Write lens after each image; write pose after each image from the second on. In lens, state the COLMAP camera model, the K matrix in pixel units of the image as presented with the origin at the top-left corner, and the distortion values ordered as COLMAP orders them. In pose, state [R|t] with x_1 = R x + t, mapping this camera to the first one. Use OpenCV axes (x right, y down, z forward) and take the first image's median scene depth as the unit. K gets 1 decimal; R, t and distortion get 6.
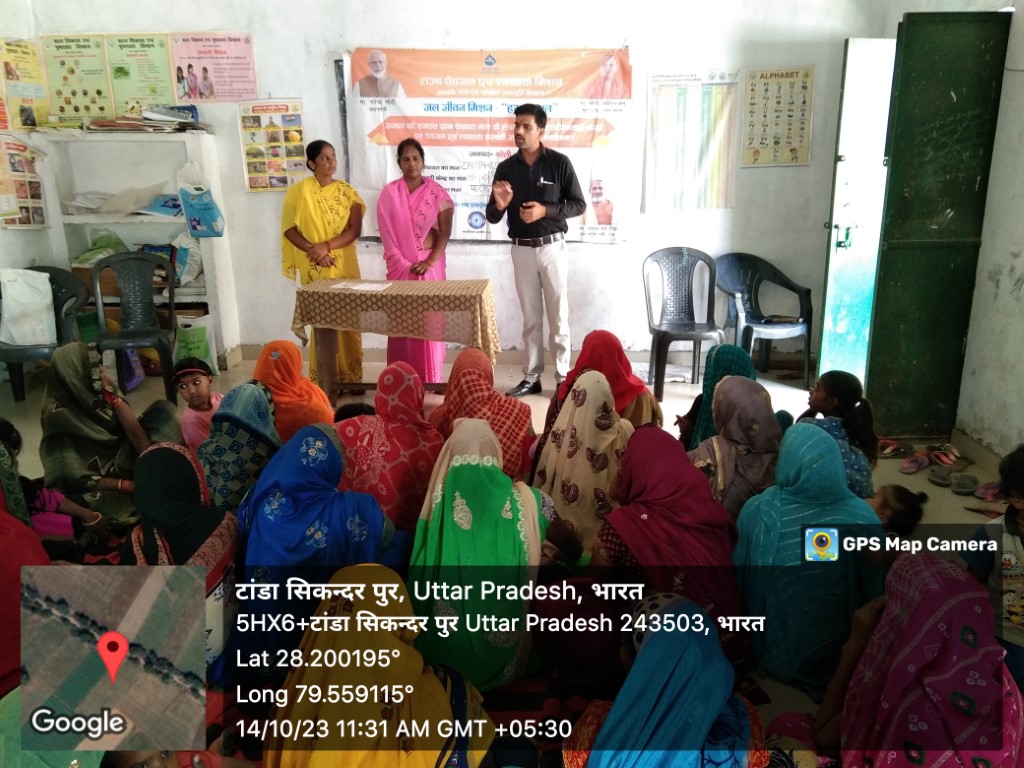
lens RADIAL K [[823.7, 0, 512.0], [0, 823.7, 384.0], [0, 0, 1]] dist [0.003214, 0.005522]
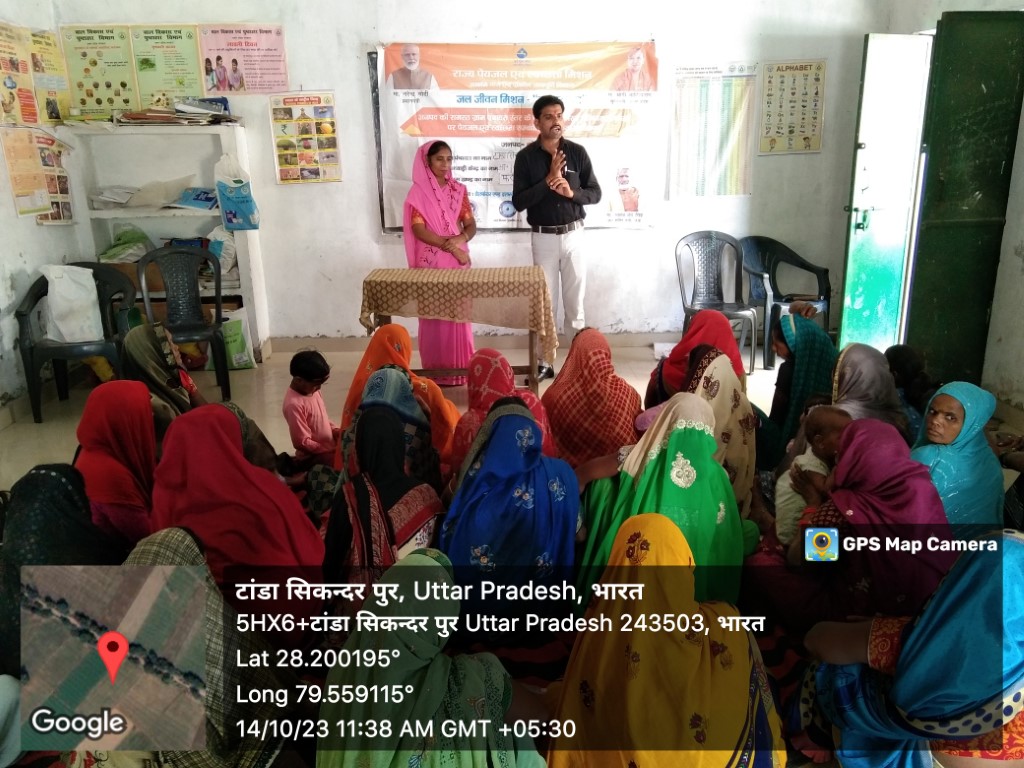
lens RADIAL K [[820.9, 0, 513.2], [0, 820.9, 382.3], [0, 0, 1]] dist [0.006932, 0.005143]
pose [[0.995170, -0.034320, 0.091972, -0.143316], [0.033304, 0.999366, 0.012558, 0.005328], [-0.092344, -0.009435, 0.995682, -0.026108]]
